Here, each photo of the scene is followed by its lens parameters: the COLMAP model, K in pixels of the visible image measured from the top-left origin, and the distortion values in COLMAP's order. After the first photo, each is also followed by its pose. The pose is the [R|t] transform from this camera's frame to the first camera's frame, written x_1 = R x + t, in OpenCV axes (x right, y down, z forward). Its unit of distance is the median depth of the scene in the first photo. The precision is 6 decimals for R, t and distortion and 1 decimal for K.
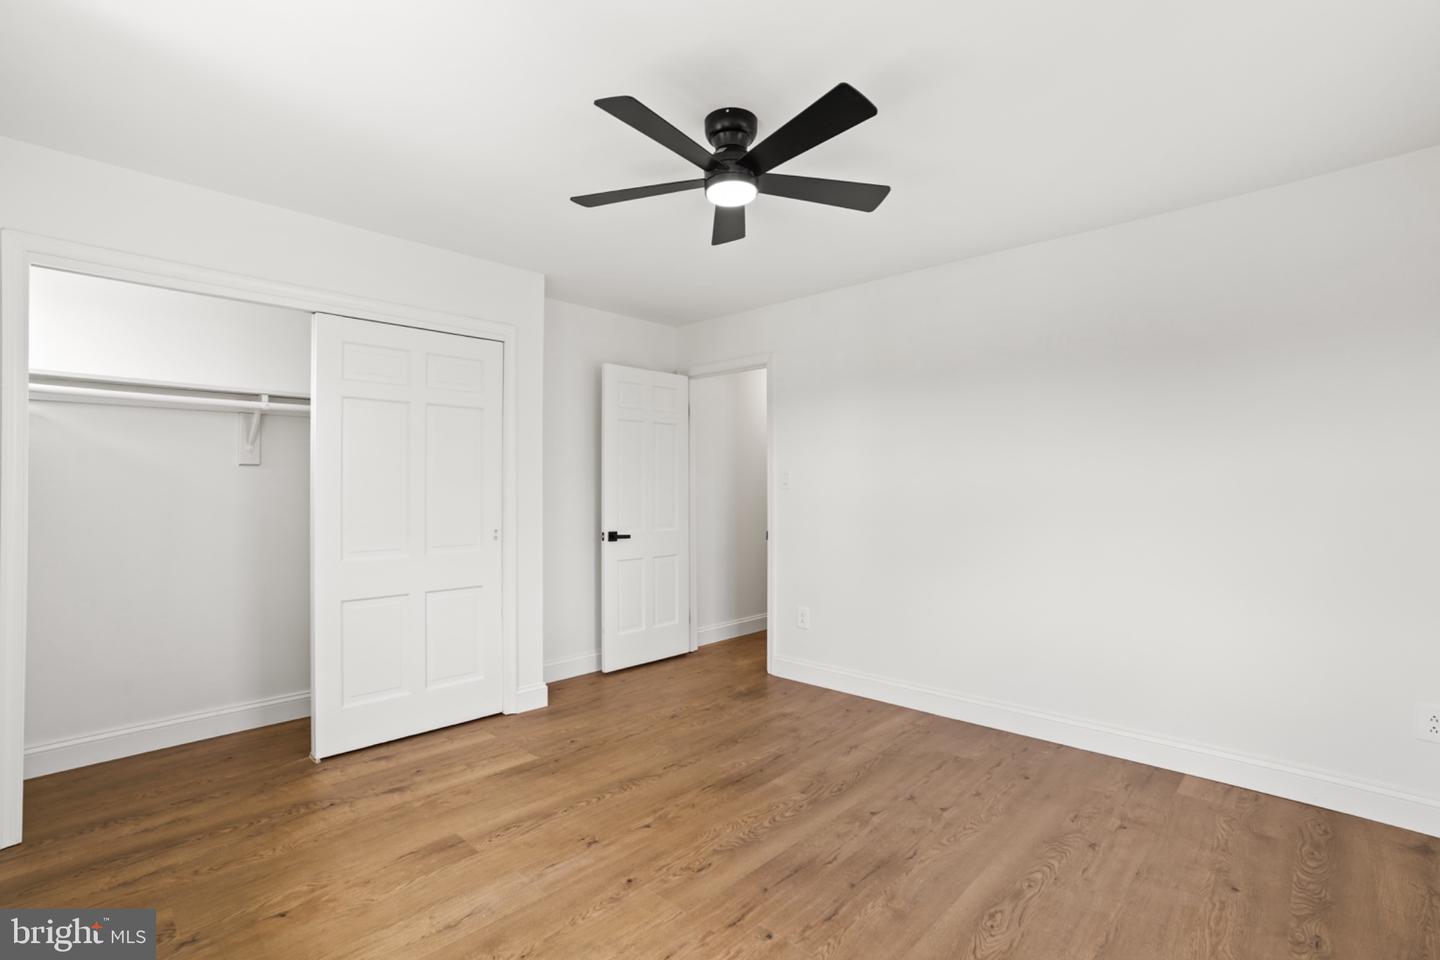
lens RADIAL K [[686.9, 0, 715.3], [0, 686.9, 485.2], [0, 0, 1]] dist [-0.022691, 0.004511]
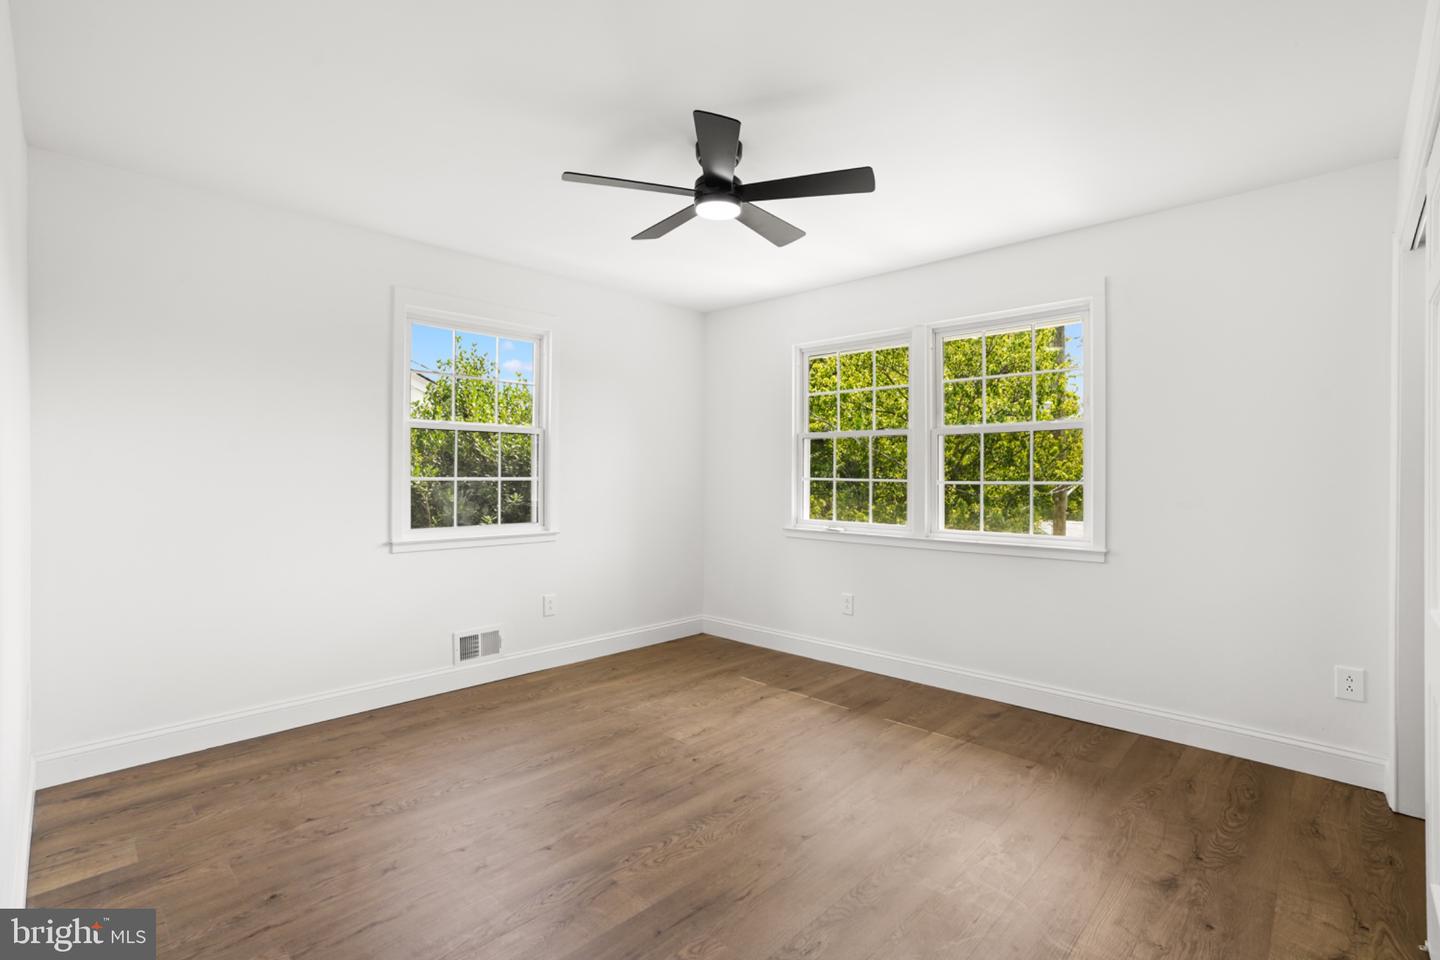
lens RADIAL K [[686.9, 0, 721.3], [0, 686.9, 480.9], [0, 0, 1]] dist [-0.022691, 0.004511]
pose [[-0.999992, -0.003374, 0.002098, 0.013375], [-0.003361, 0.999977, 0.005855, 0.012832], [-0.002118, 0.005848, -0.999981, 1.973043]]
